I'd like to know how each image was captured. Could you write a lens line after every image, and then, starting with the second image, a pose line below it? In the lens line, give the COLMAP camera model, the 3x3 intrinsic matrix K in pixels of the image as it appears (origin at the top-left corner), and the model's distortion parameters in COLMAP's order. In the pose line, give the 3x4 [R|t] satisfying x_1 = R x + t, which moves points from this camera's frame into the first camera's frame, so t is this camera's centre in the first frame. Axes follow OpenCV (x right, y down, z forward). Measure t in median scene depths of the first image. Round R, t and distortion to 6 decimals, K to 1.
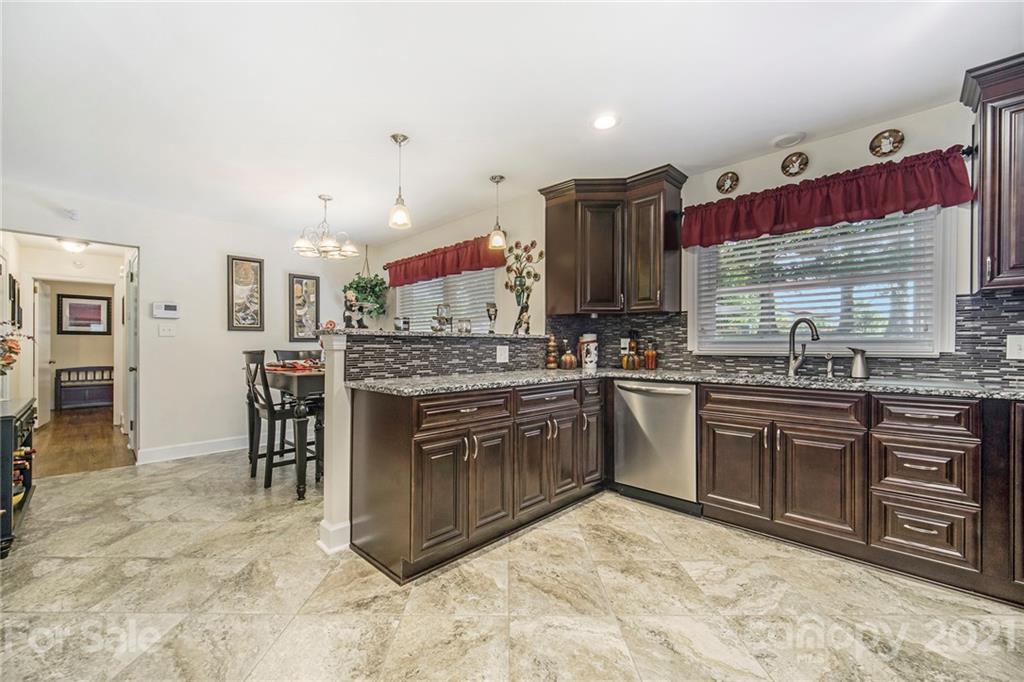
lens RADIAL K [[417.2, 0, 509.2], [0, 417.2, 350.3], [0, 0, 1]] dist [-0.001642, 0.000037]
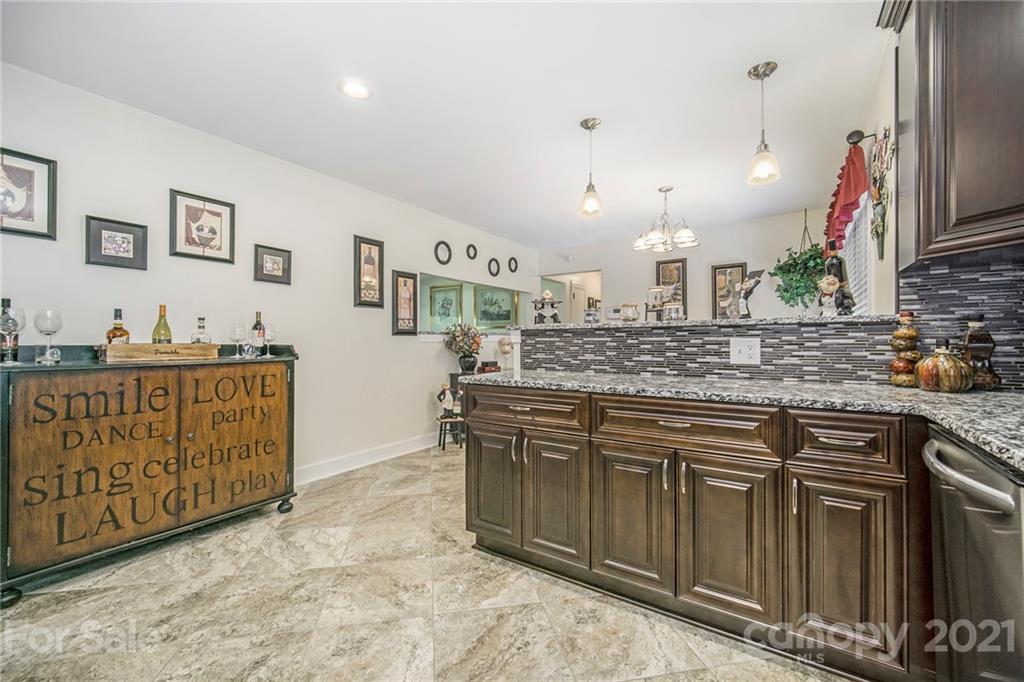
lens RADIAL K [[417.2, 0, 518.8], [0, 417.2, 338.3], [0, 0, 1]] dist [-0.001642, 0.000037]
pose [[0.182558, -0.006062, -0.983176, 0.469974], [-0.004462, 0.999966, -0.006994, -0.003271], [0.983185, 0.005664, 0.182525, 0.475936]]
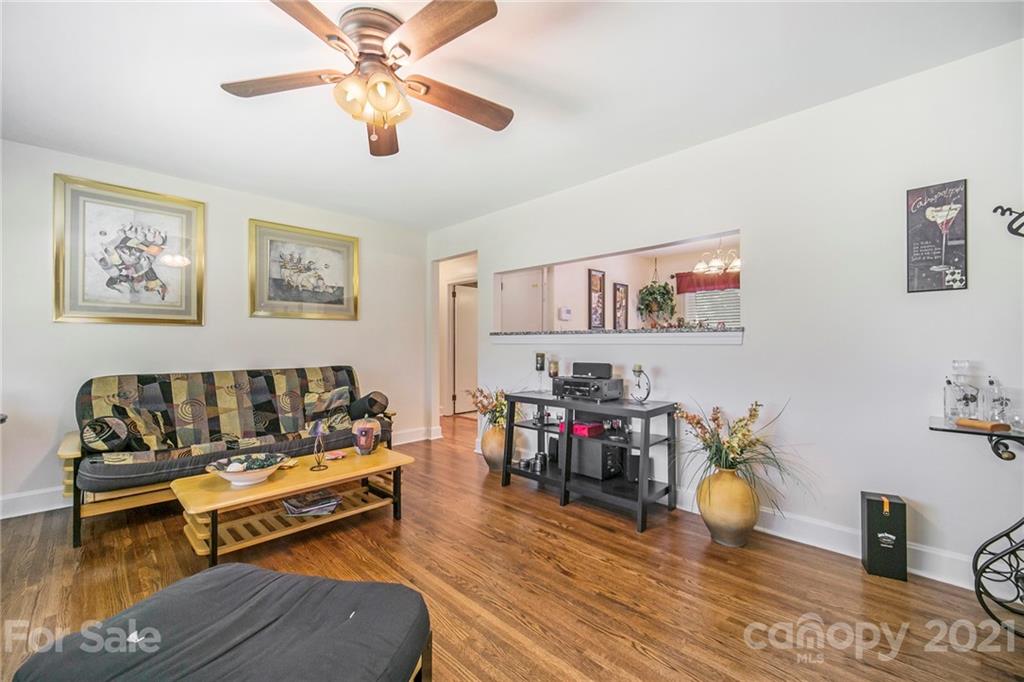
lens RADIAL K [[417.2, 0, 501.4], [0, 417.2, 343.4], [0, 0, 1]] dist [-0.001642, 0.000037]
pose [[0.999926, 0.003081, -0.011740, -1.095356], [-0.003074, 0.999995, 0.000585, -0.006724], [0.011742, -0.000549, 0.999931, -0.301591]]
